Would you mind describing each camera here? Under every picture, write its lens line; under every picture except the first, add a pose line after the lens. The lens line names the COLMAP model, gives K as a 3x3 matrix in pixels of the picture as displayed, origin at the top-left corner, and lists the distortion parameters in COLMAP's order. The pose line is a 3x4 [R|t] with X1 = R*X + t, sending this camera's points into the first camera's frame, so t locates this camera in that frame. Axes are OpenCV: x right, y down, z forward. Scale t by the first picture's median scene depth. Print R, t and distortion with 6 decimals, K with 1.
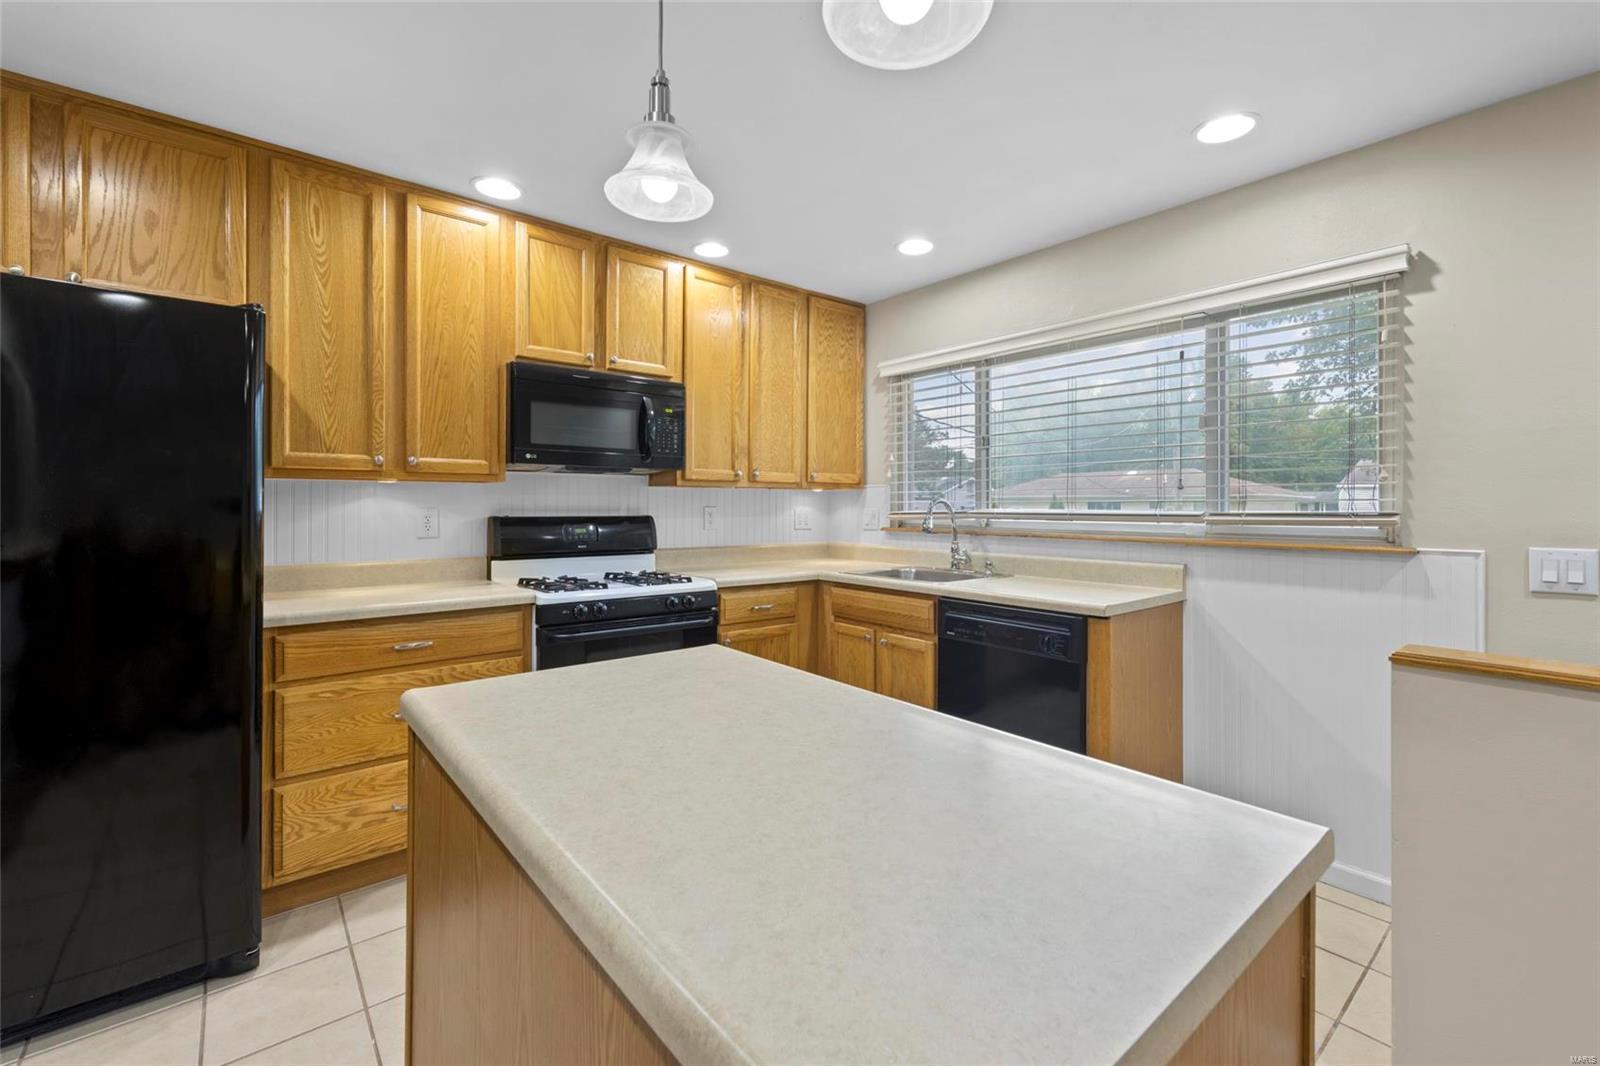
lens RADIAL K [[680.0, 0, 795.1], [0, 680.0, 508.3], [0, 0, 1]] dist [0.004719, 0.000902]
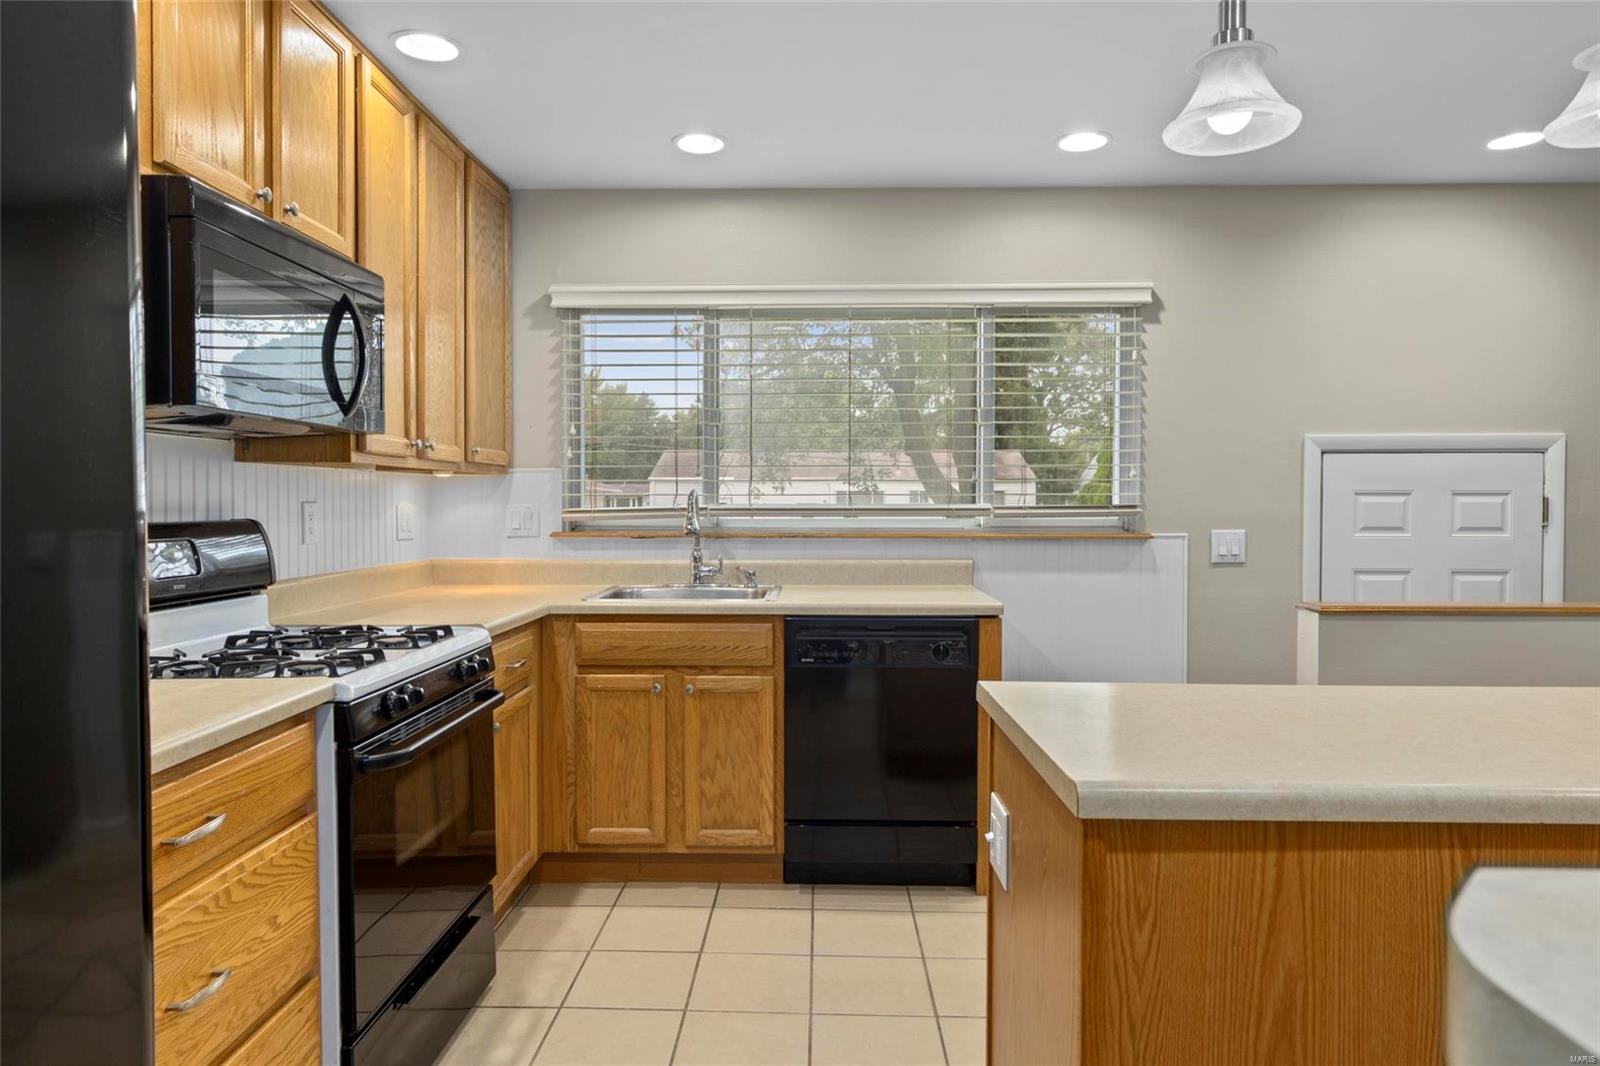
lens RADIAL K [[963.8, 0, 802.9], [0, 963.8, 523.7], [0, 0, 1]] dist [0.003031, -0.000167]
pose [[0.649505, -0.019081, 0.760118, -0.570960], [0.004628, 0.999766, 0.021142, 0.000782], [-0.760343, -0.010214, 0.649441, 0.254531]]
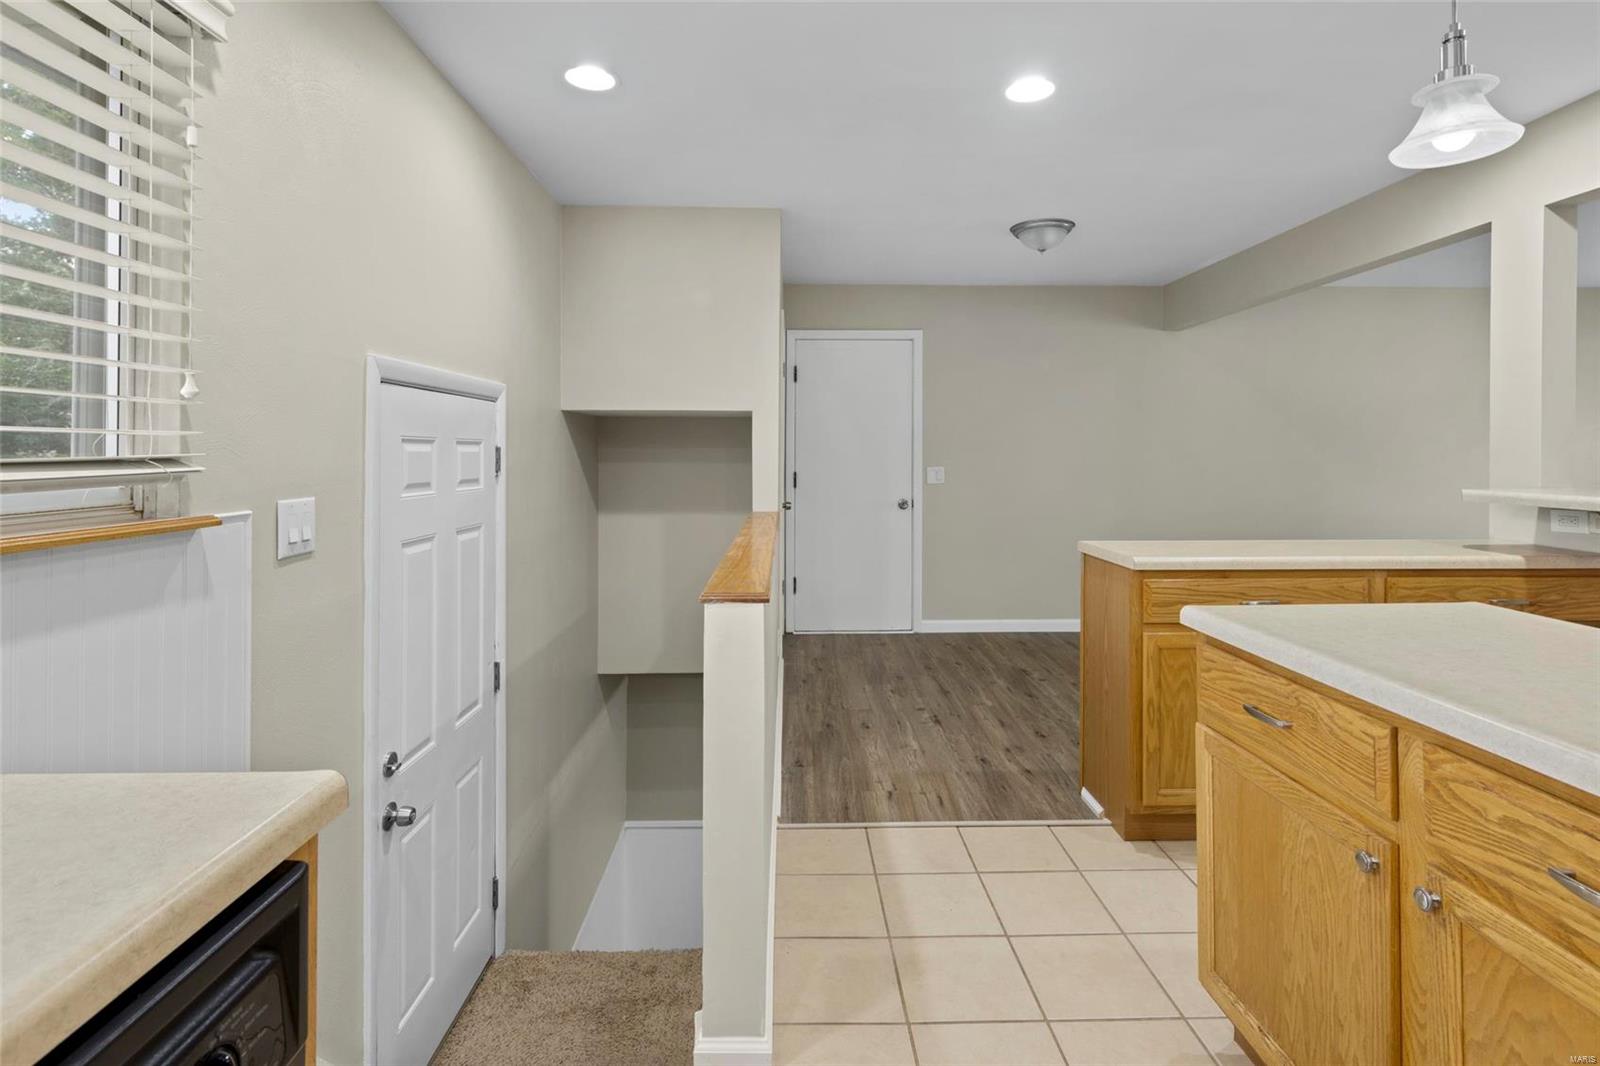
lens RADIAL K [[785.9, 0, 796.6], [0, 785.9, 452.0], [0, 0, 1]] dist [0.011100, -0.003033]
pose [[-0.788560, -0.005426, 0.614934, 0.061933], [-0.003167, 0.999984, 0.004761, -0.001696], [-0.614950, 0.001807, -0.788564, 0.876299]]
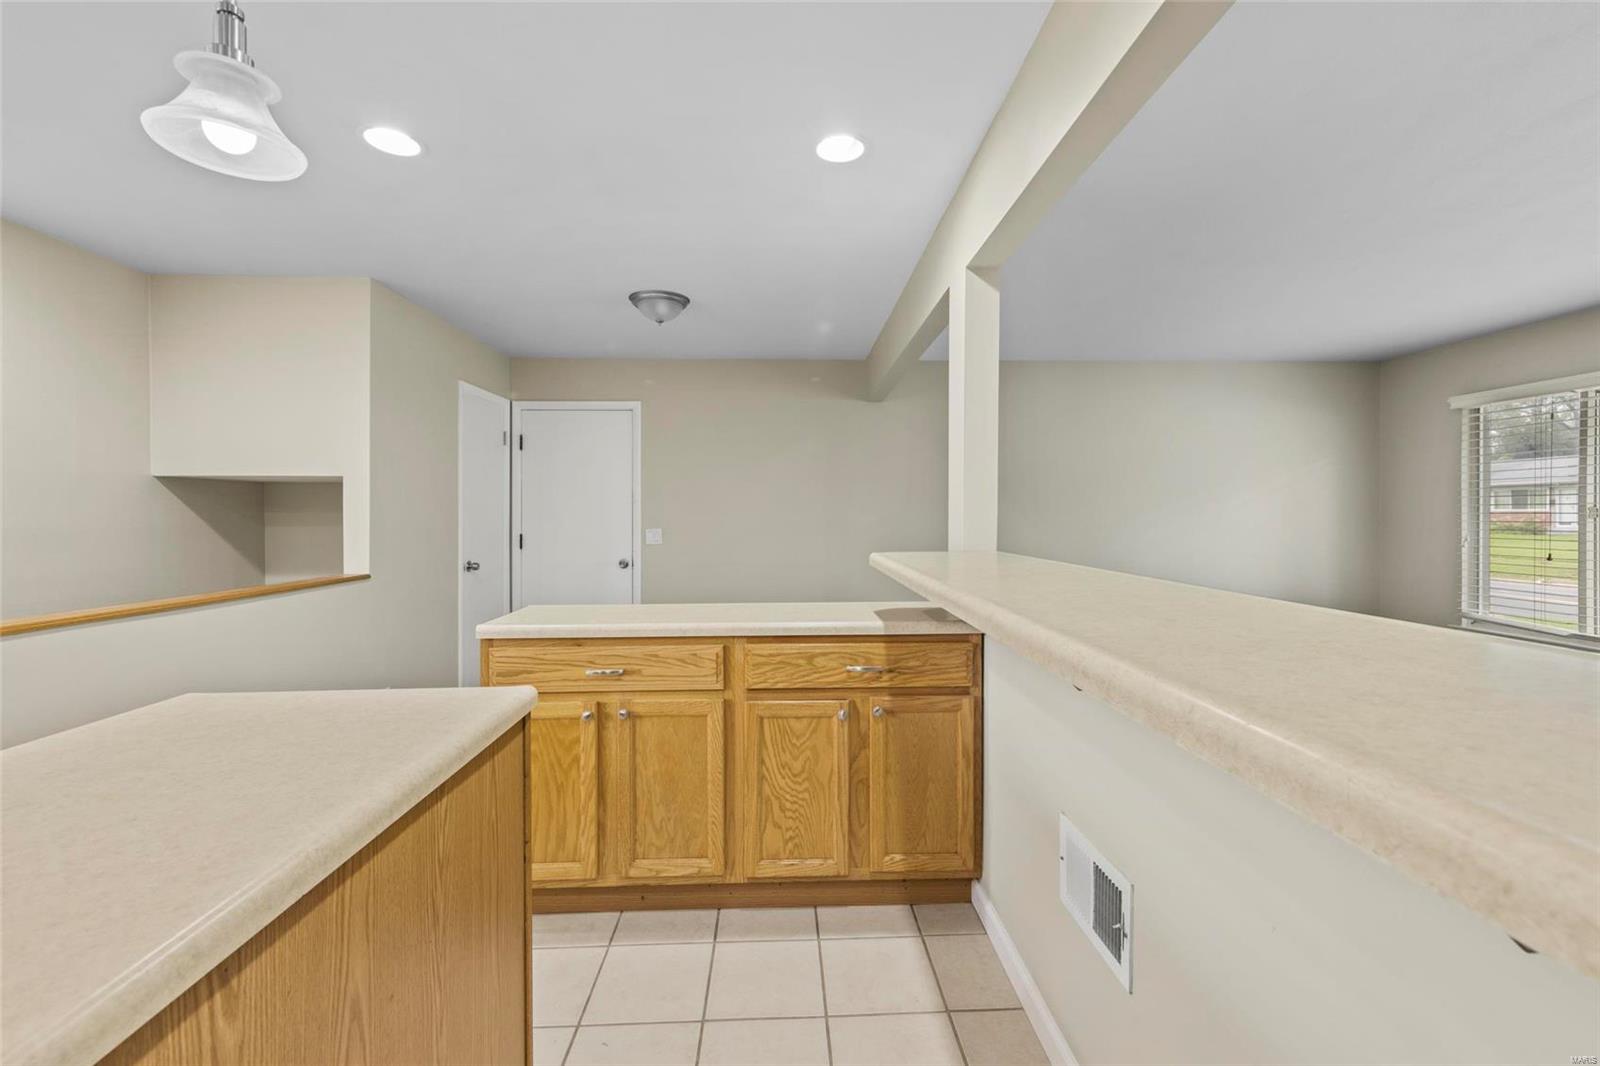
lens RADIAL K [[680.0, 0, 796.5], [0, 680.0, 512.4], [0, 0, 1]] dist [0.004719, 0.000902]
pose [[-0.796157, -0.001454, 0.605089, -0.380304], [-0.000242, 0.999998, 0.002084, -0.003688], [-0.605091, 0.001513, -0.796155, 0.358289]]
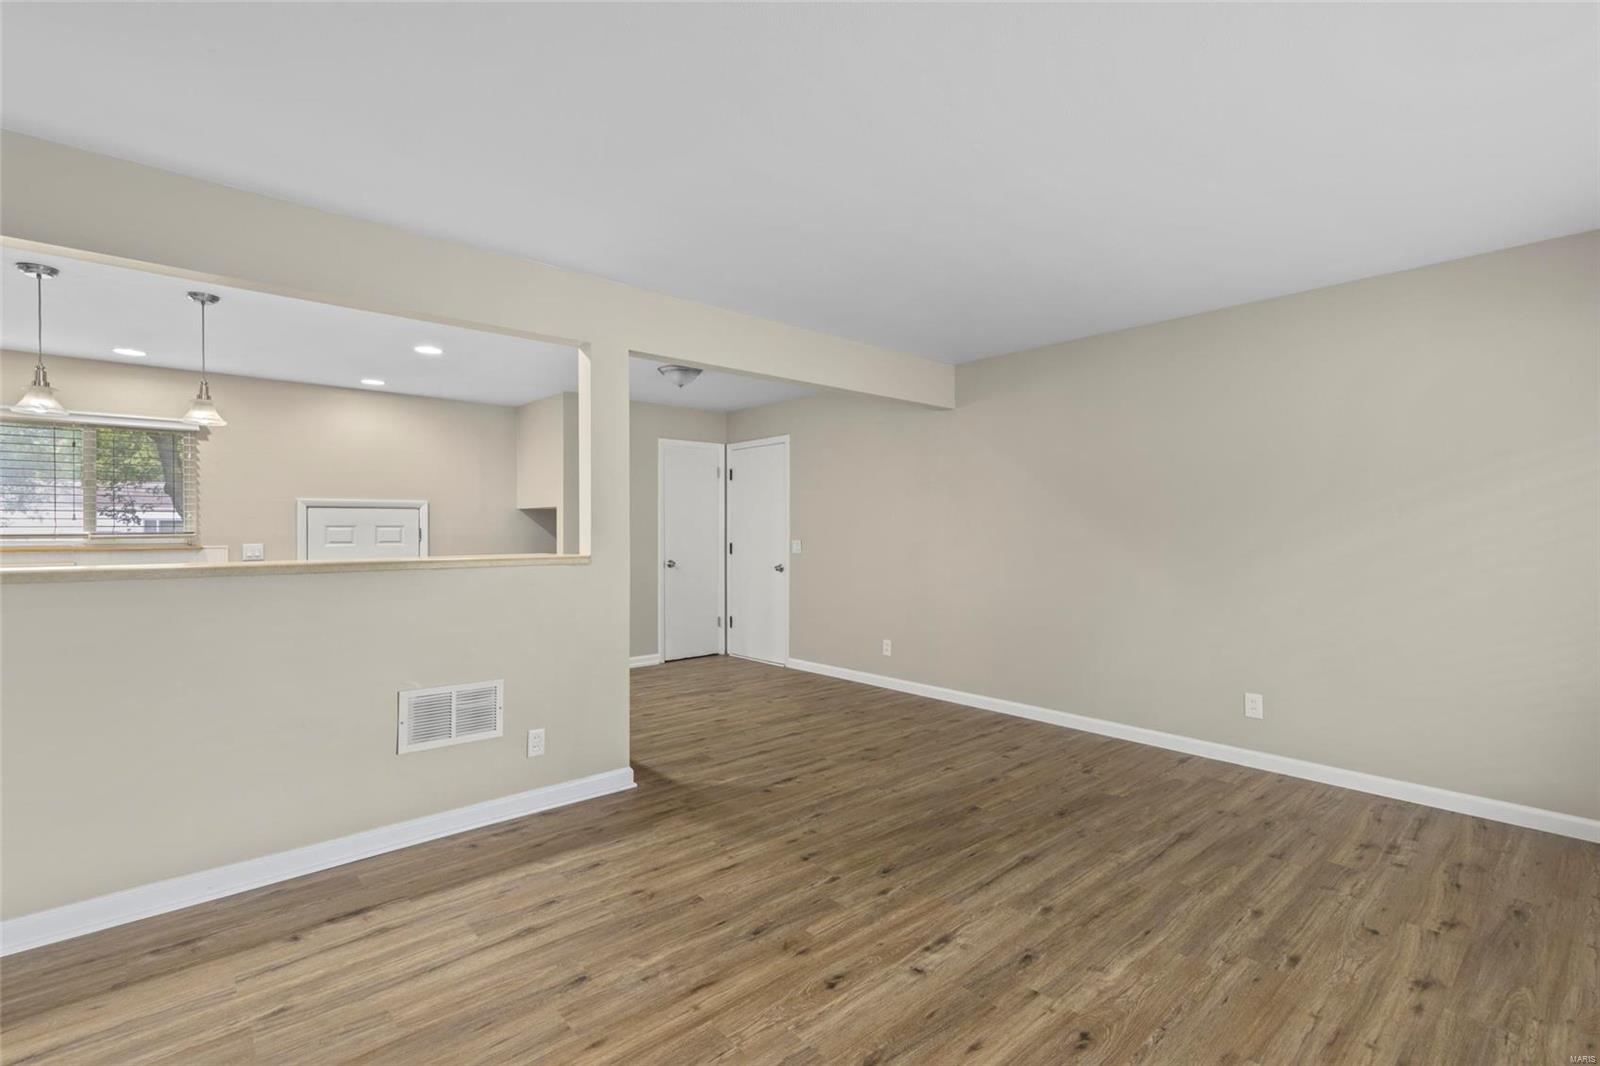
lens RADIAL K [[706.4, 0, 796.3], [0, 706.4, 531.0], [0, 0, 1]] dist [0.001861, 0.000265]
pose [[-0.047208, -0.007022, 0.998860, -1.196658], [0.005585, 0.999958, 0.007294, -0.002281], [-0.998869, 0.005923, -0.047167, -0.690976]]
